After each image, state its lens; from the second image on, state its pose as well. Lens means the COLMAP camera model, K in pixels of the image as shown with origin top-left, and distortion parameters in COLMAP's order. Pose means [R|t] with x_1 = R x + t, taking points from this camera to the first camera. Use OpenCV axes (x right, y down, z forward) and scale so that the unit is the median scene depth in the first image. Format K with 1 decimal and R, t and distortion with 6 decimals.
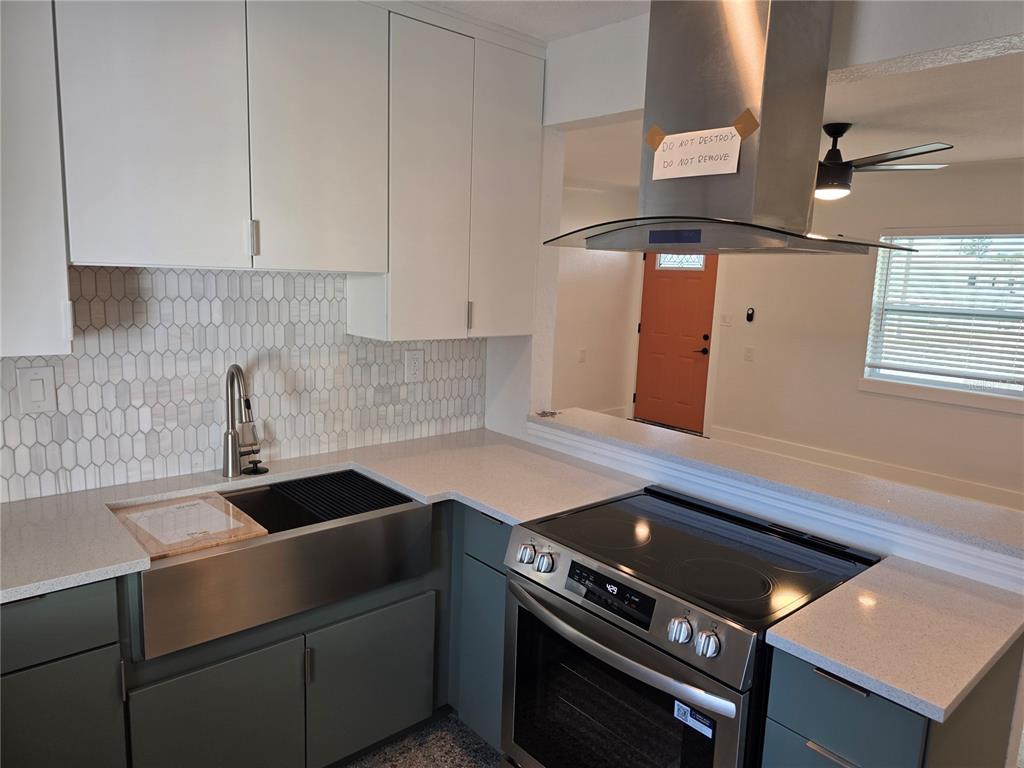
lens RADIAL K [[687.2, 0, 523.0], [0, 687.2, 382.6], [0, 0, 1]] dist [0.065154, -0.064155]
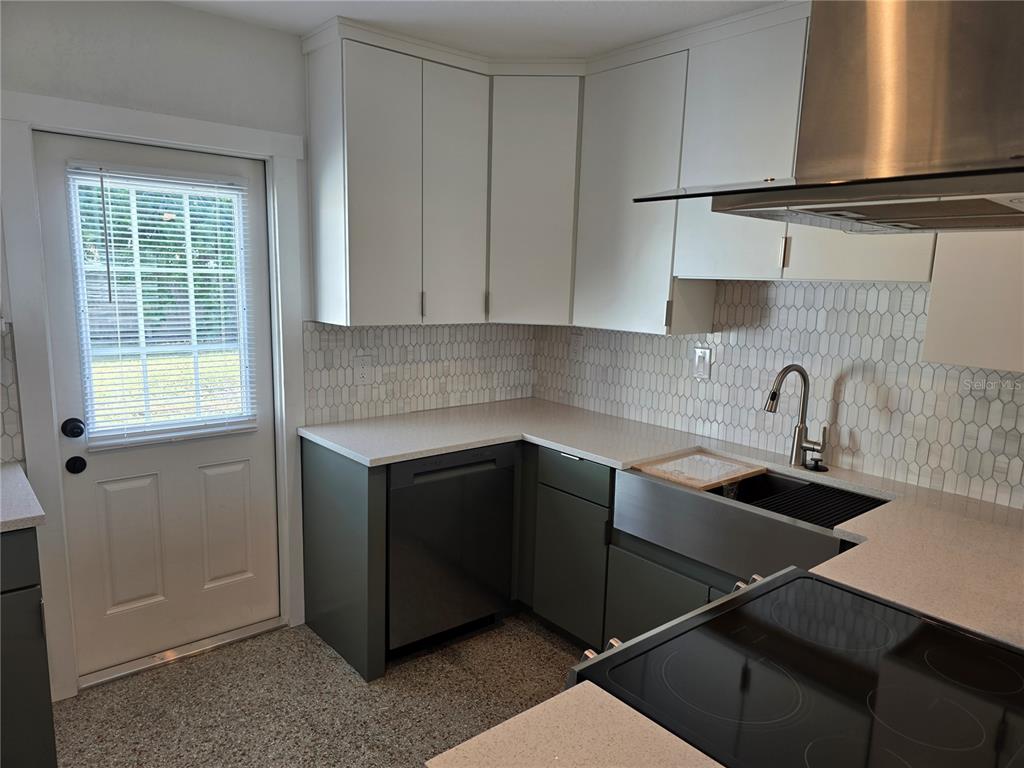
lens RADIAL K [[687.2, 0, 511.4], [0, 687.2, 390.9], [0, 0, 1]] dist [0.065154, -0.064155]
pose [[-0.029391, 0.130232, -0.991048, 0.607916], [-0.188893, 0.972888, 0.133447, -0.039468], [0.981558, 0.191124, -0.003994, 0.457337]]
